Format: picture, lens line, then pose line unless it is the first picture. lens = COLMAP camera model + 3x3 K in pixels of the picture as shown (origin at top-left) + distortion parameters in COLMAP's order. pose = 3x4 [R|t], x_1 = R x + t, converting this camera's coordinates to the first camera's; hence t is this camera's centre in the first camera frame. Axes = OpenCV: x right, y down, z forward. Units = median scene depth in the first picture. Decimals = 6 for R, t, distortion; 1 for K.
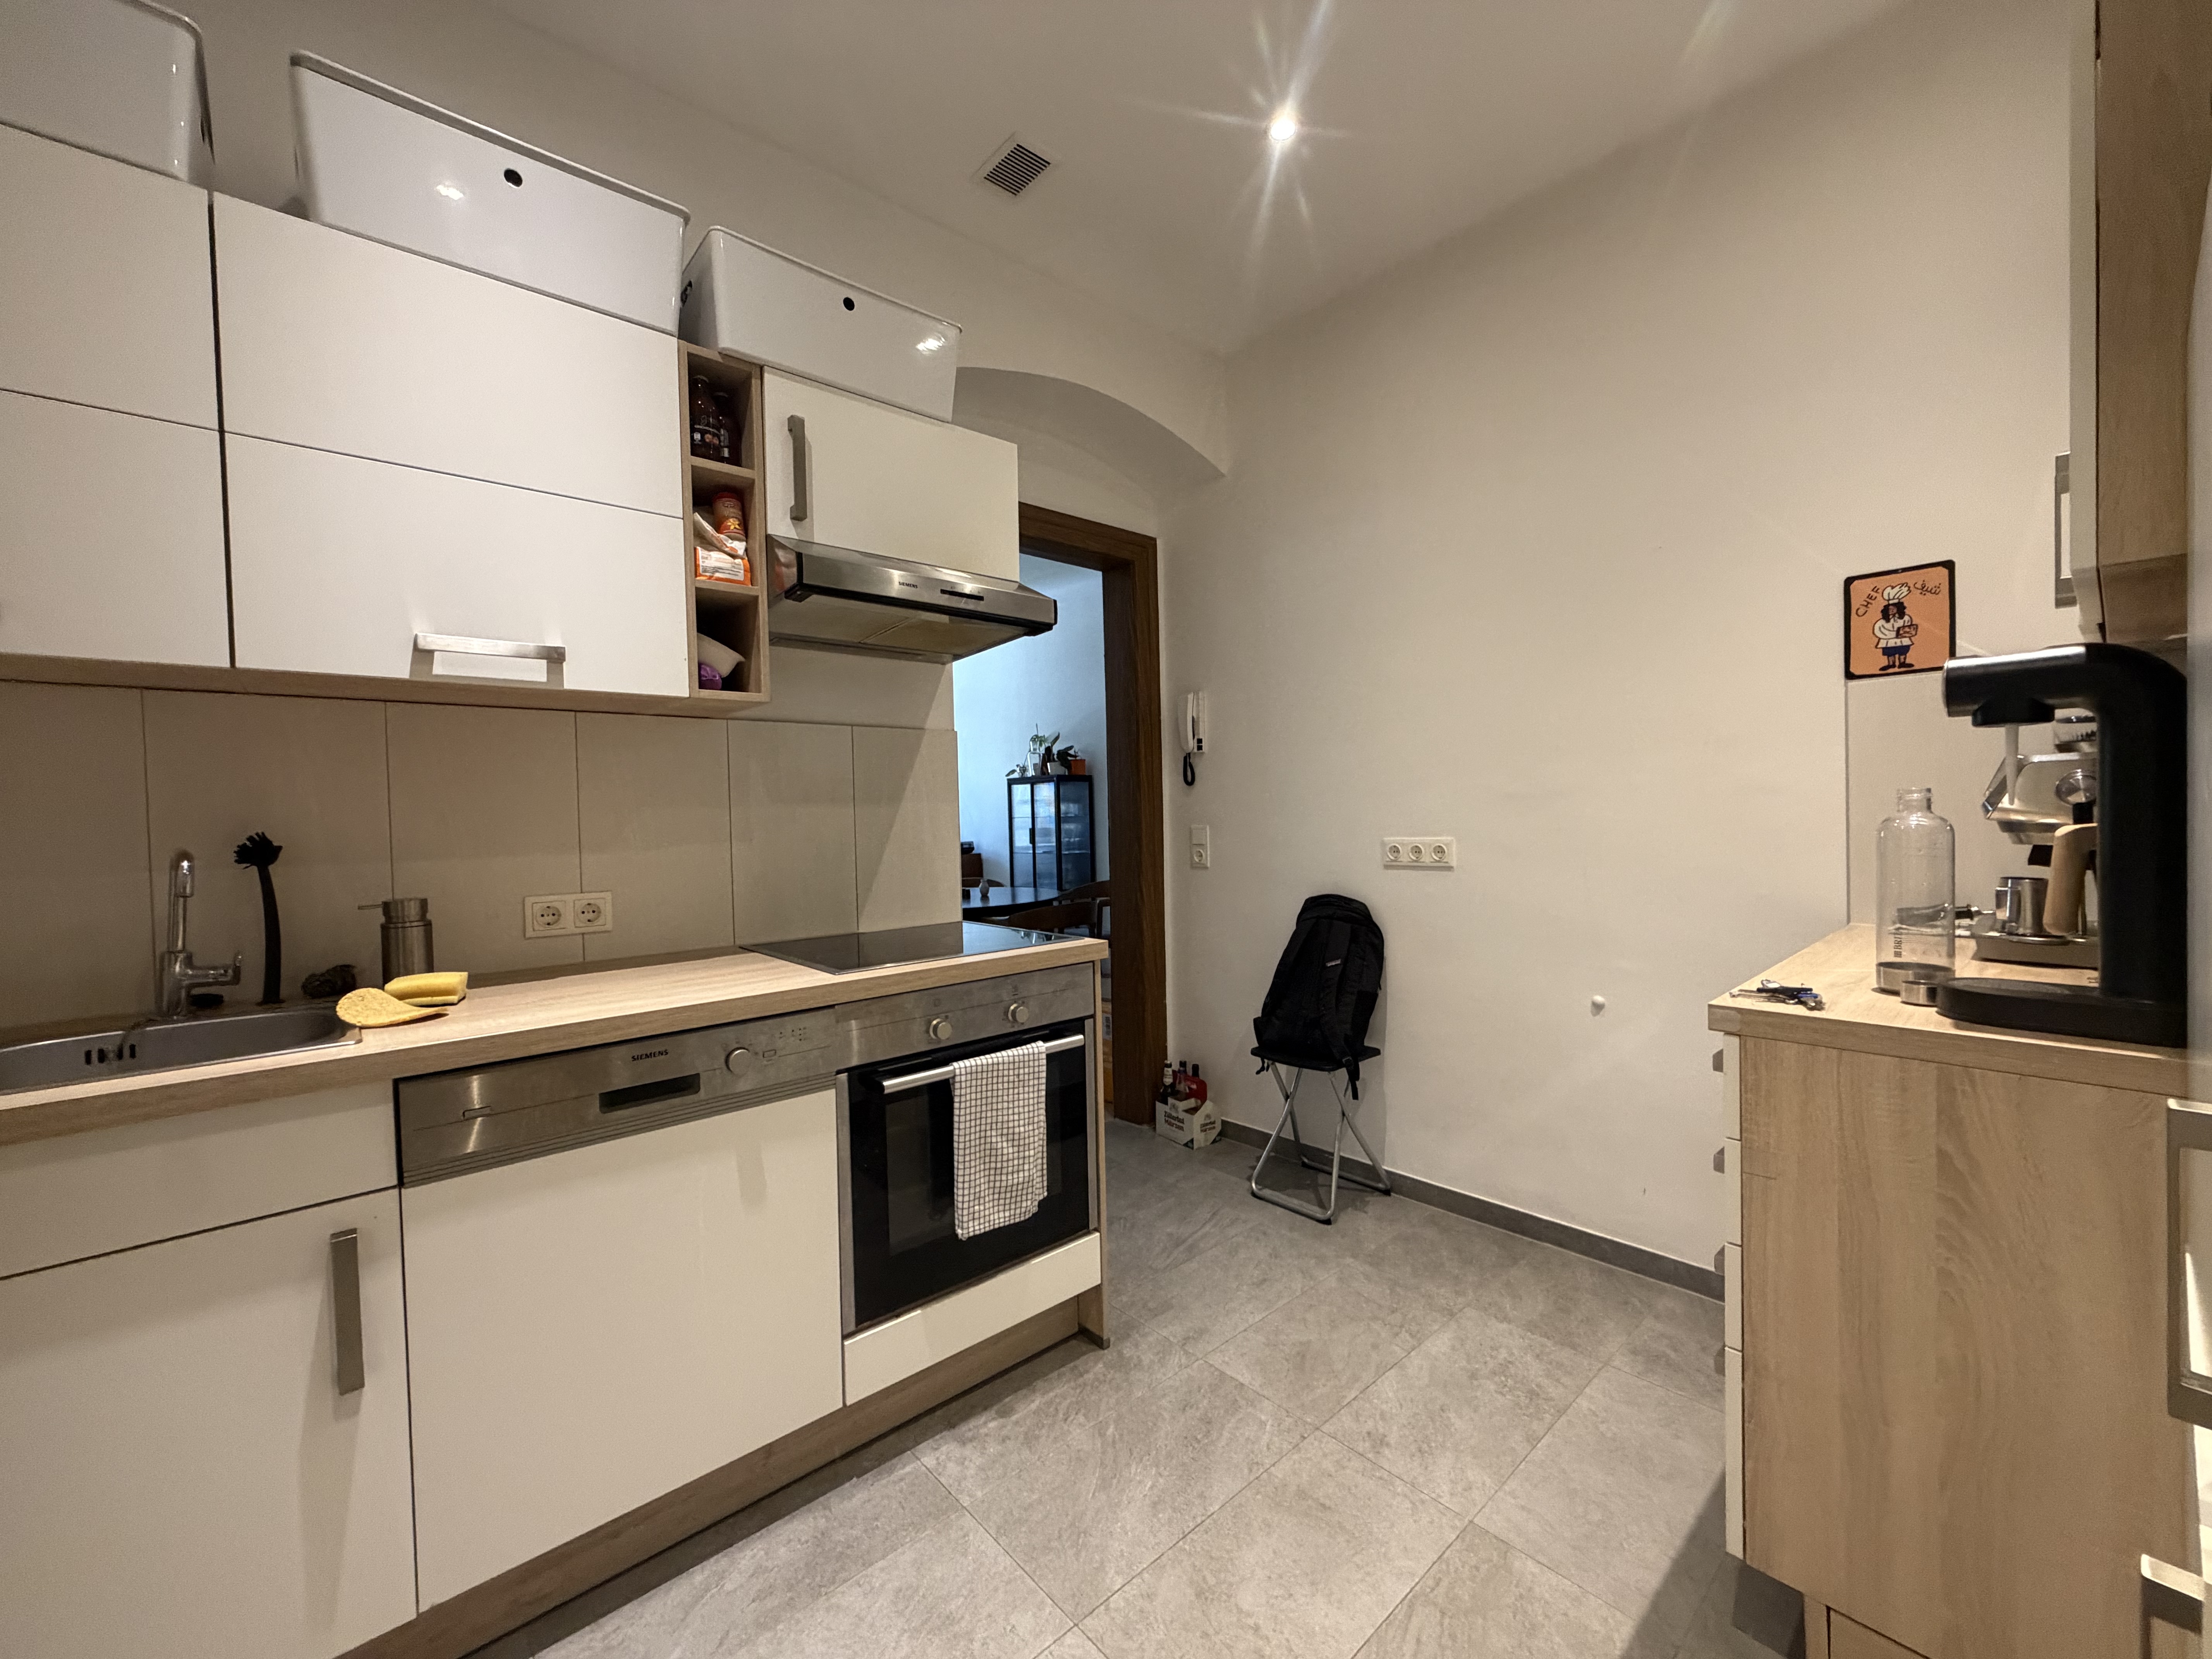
lens RADIAL K [[890.1, 0, 1102.2], [0, 890.1, 831.8], [0, 0, 1]] dist [0.001811, -0.002027]
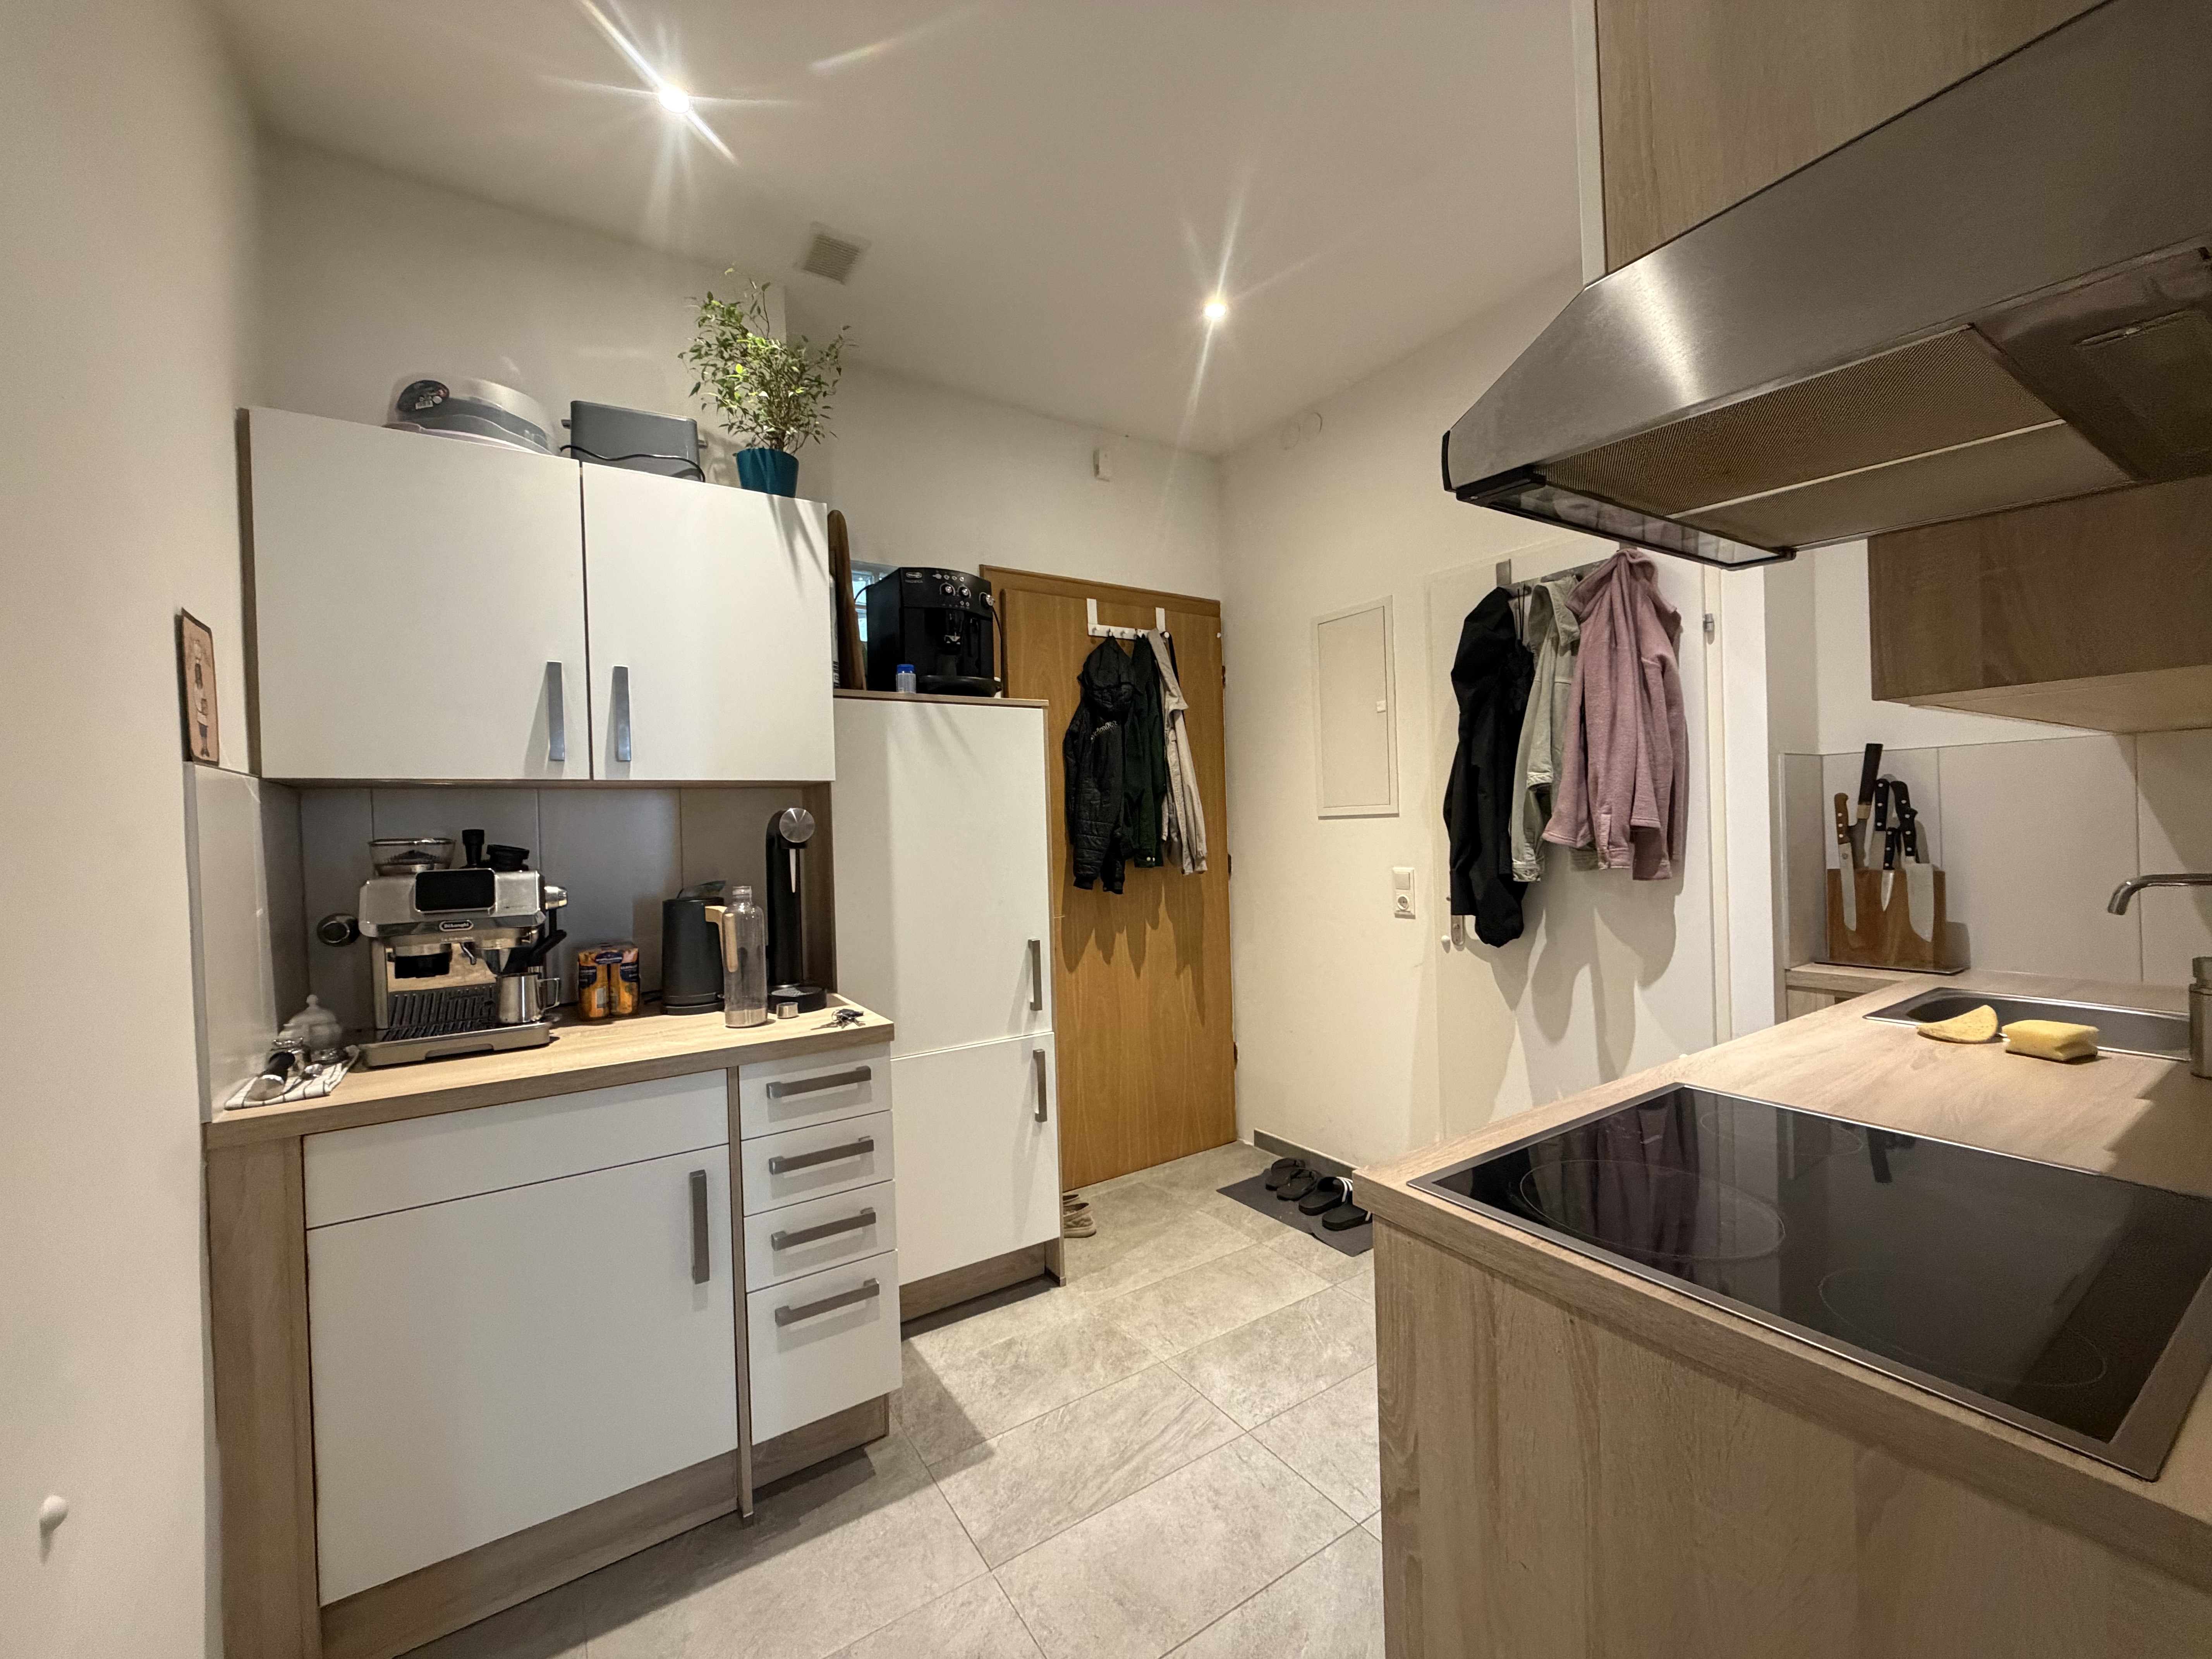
lens RADIAL K [[890.1, 0, 1102.2], [0, 890.1, 831.8], [0, 0, 1]] dist [0.001811, -0.002027]
pose [[-0.987770, 0.054962, 0.145912, 0.084226], [0.058718, 0.998042, 0.021559, -0.120715], [-0.144441, 0.029863, -0.989063, 2.087279]]
